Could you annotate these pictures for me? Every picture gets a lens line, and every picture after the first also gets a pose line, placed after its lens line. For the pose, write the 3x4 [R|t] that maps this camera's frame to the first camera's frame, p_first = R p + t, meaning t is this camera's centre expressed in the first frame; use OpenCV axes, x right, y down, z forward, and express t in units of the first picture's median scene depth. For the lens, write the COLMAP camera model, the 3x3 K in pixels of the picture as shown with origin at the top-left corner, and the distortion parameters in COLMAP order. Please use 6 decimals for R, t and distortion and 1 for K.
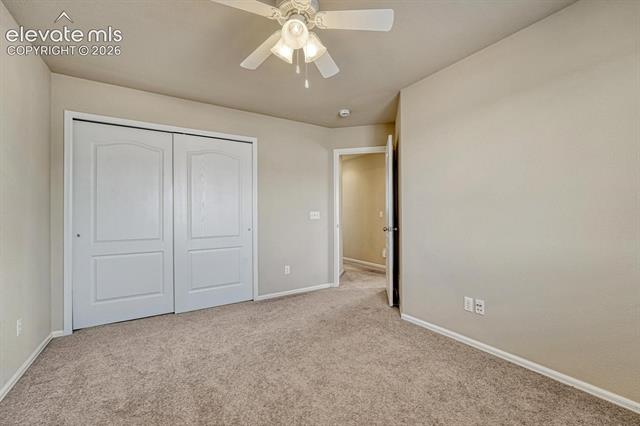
lens RADIAL K [[272.9, 0, 320.9], [0, 272.9, 211.5], [0, 0, 1]] dist [0.007155, 0.000308]
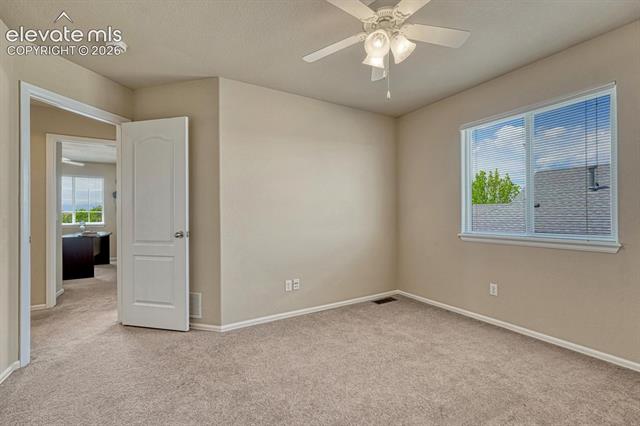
lens RADIAL K [[272.9, 0, 317.6], [0, 272.9, 215.7], [0, 0, 1]] dist [0.007155, 0.000308]
pose [[0.037003, 0.006810, 0.999292, -0.618508], [-0.005273, 0.999964, -0.006619, 0.014499], [-0.999301, -0.005025, 0.037038, 0.681157]]
